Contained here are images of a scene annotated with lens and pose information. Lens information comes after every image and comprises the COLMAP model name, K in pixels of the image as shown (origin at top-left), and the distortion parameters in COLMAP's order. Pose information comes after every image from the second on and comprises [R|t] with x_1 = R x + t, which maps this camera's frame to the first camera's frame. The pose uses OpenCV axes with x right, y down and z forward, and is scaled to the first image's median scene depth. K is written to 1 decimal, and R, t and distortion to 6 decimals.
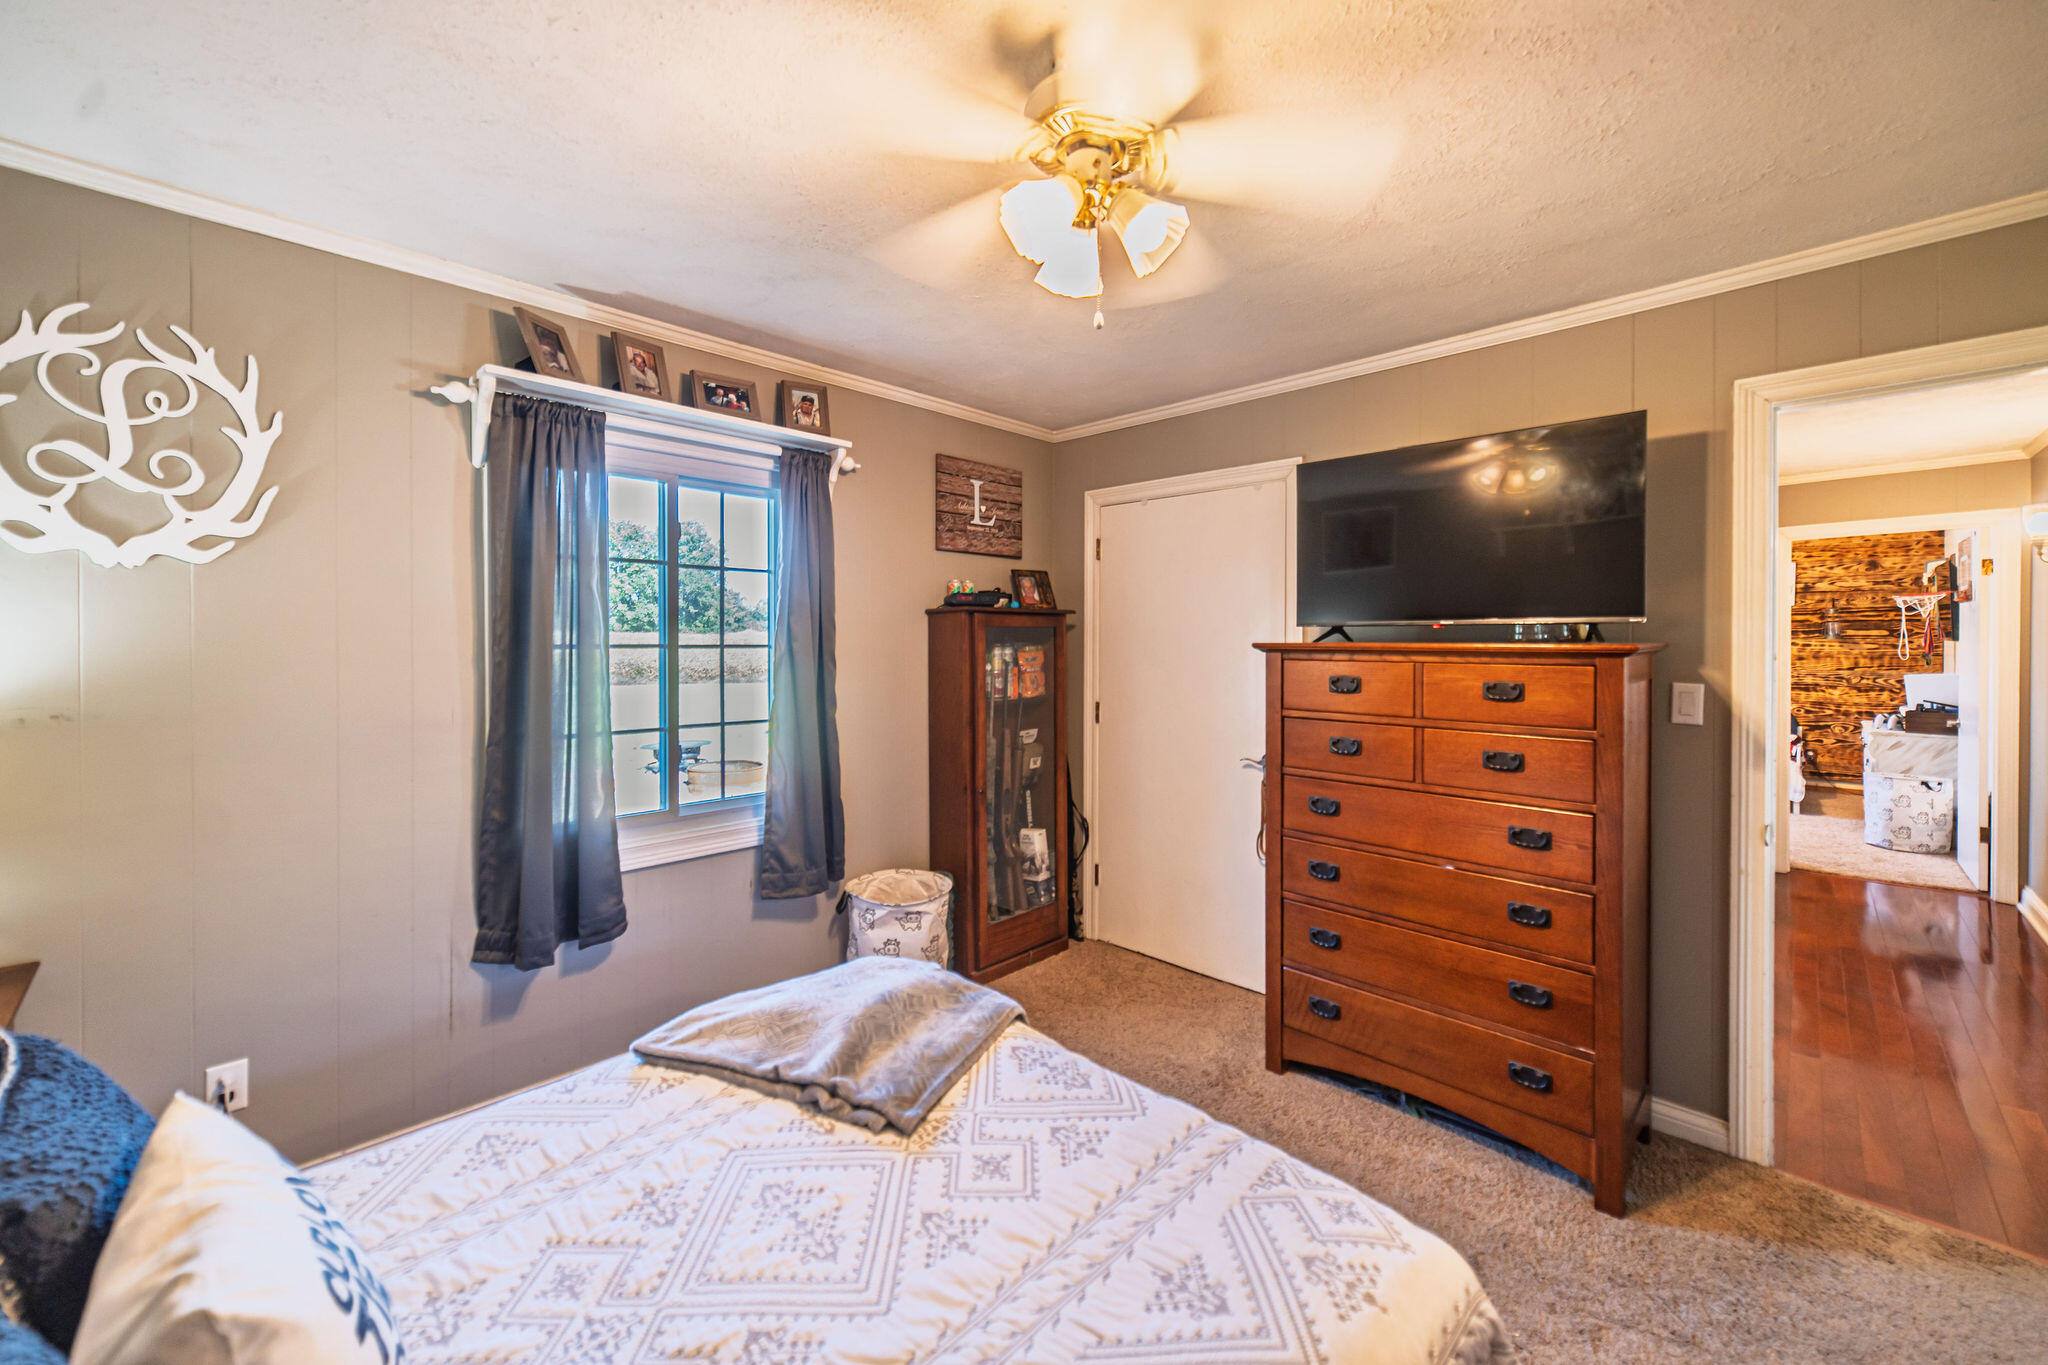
lens RADIAL K [[788.5, 0, 1012.7], [0, 788.5, 646.4], [0, 0, 1]] dist [-0.000364, 0.002441]
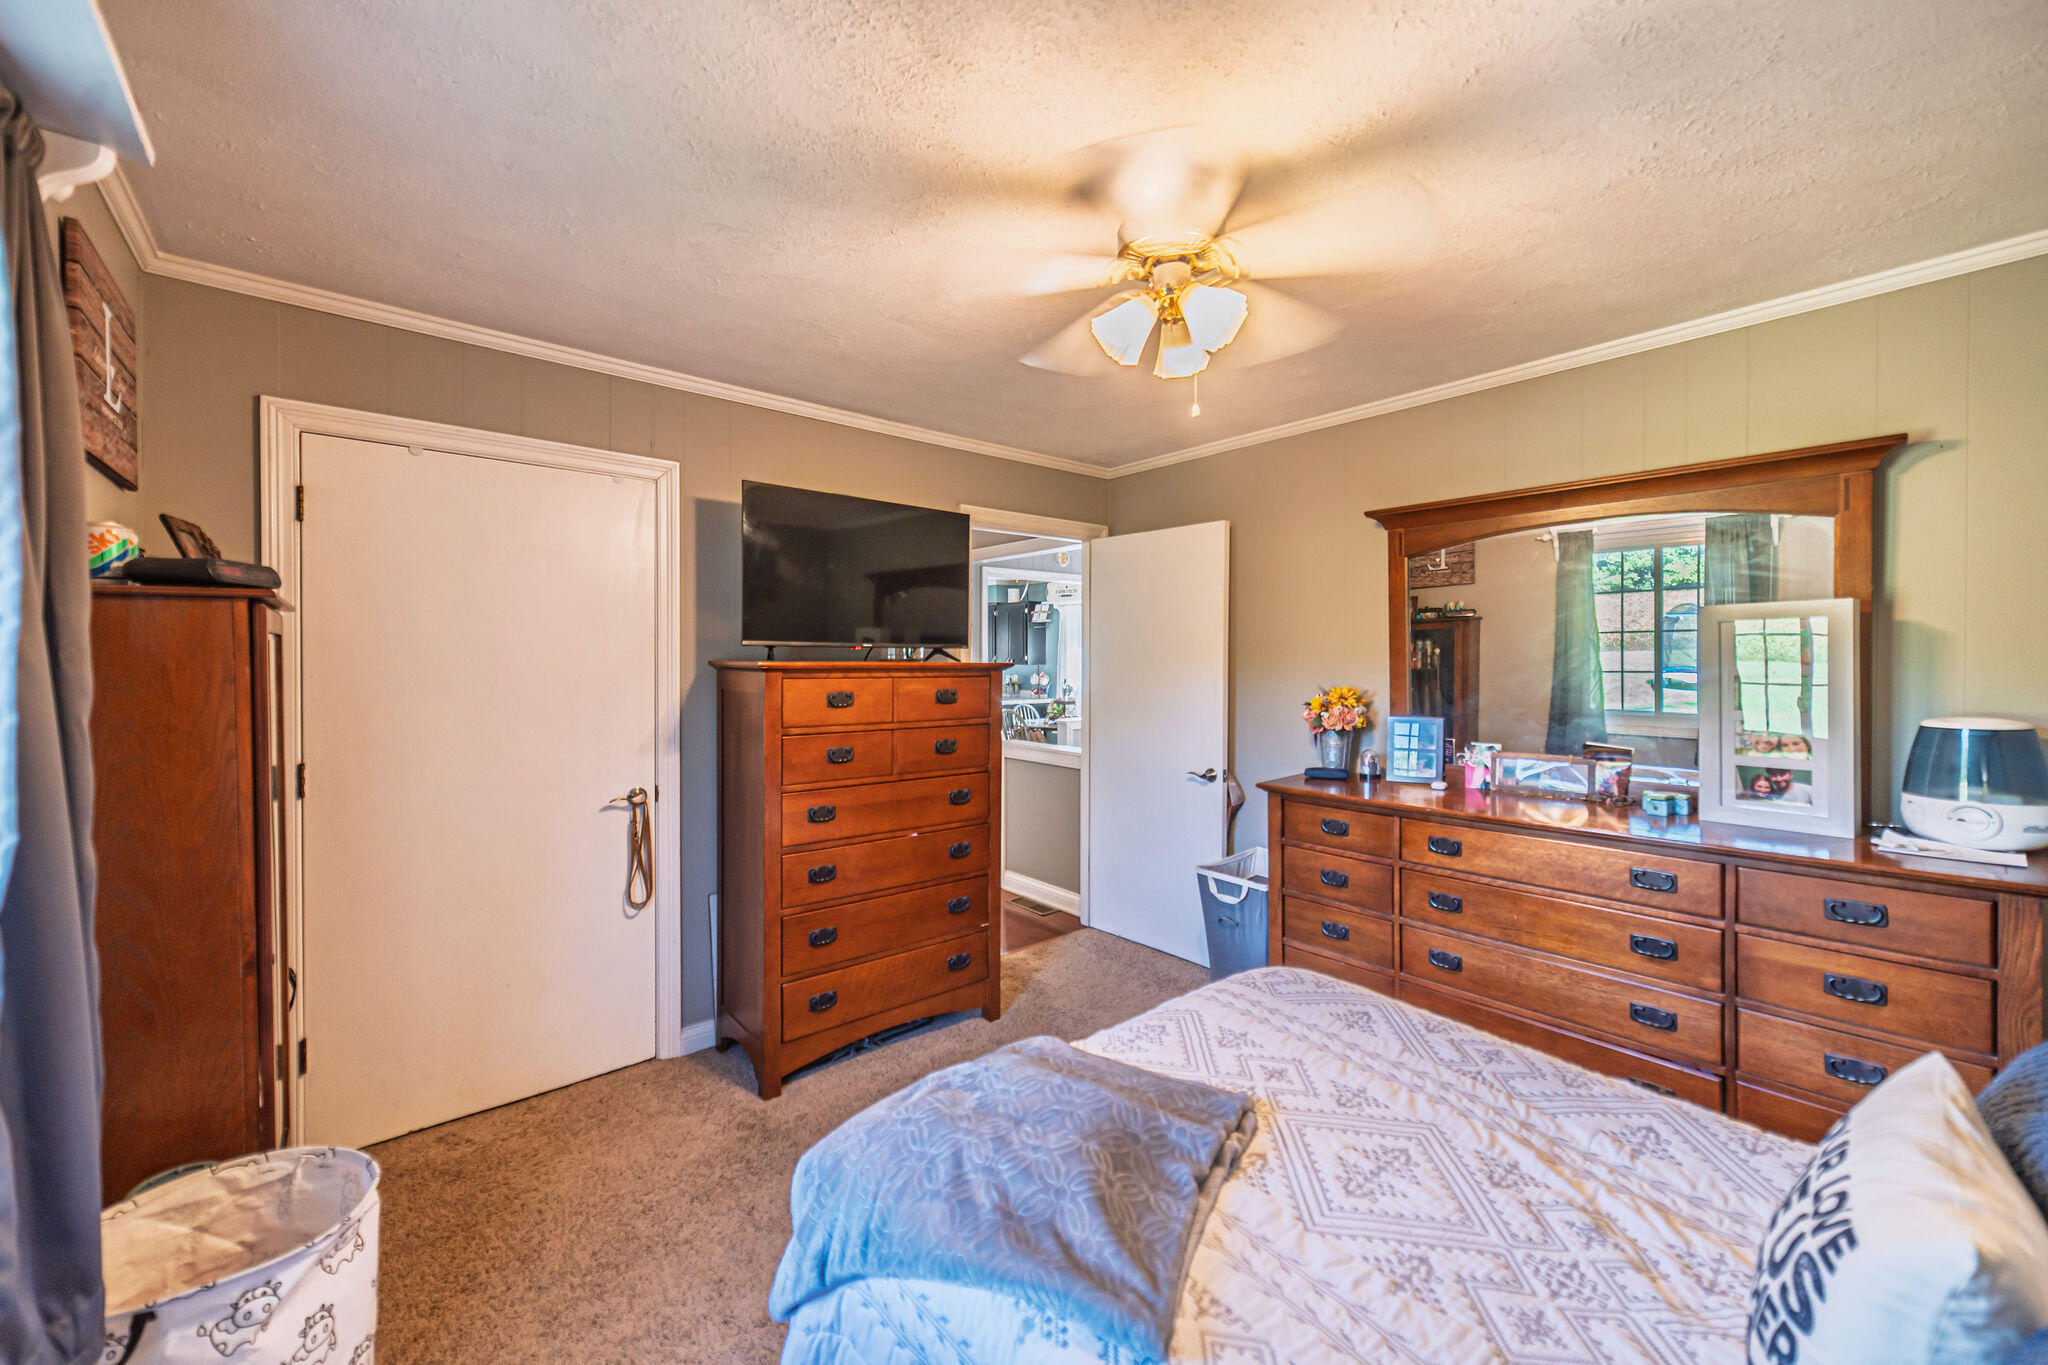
lens RADIAL K [[788.5, 0, 1018.1], [0, 788.5, 664.3], [0, 0, 1]] dist [-0.000364, 0.002441]
pose [[0.097757, -0.005821, 0.995193, -1.295325], [0.004934, 0.999973, 0.005364, -0.013250], [-0.995198, 0.004386, 0.097783, 1.250222]]
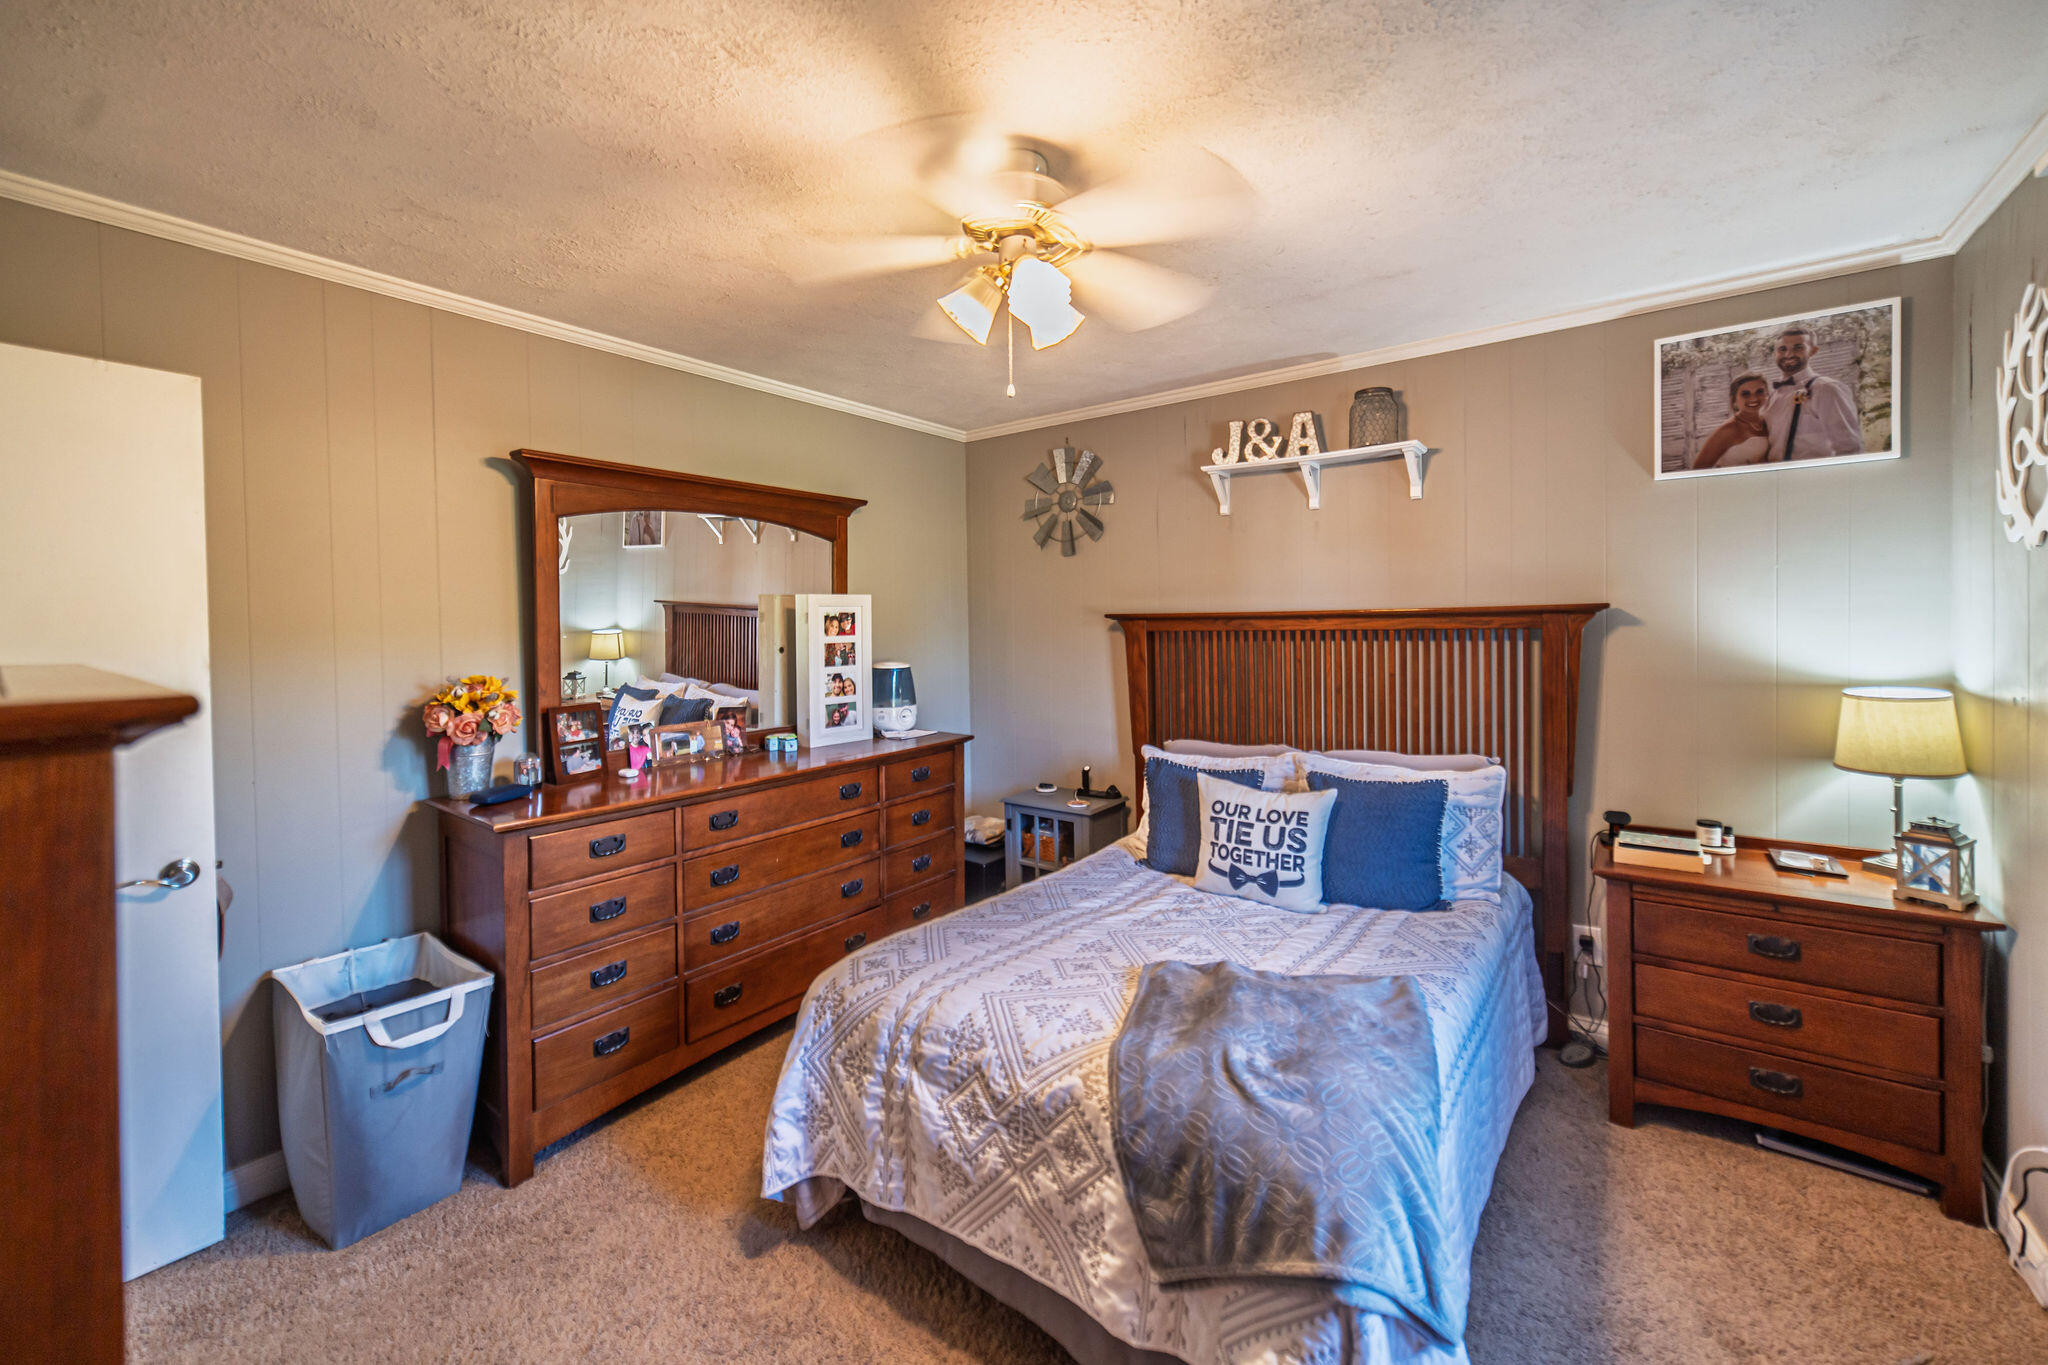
lens RADIAL K [[830.0, 0, 1025.6], [0, 830.0, 639.8], [0, 0, 1]] dist [-0.018013, -0.000089]
pose [[-0.990135, 0.014192, -0.139394, 0.302874], [0.011202, 0.999691, 0.022209, -0.033244], [0.139667, 0.020428, -0.989988, 2.538306]]
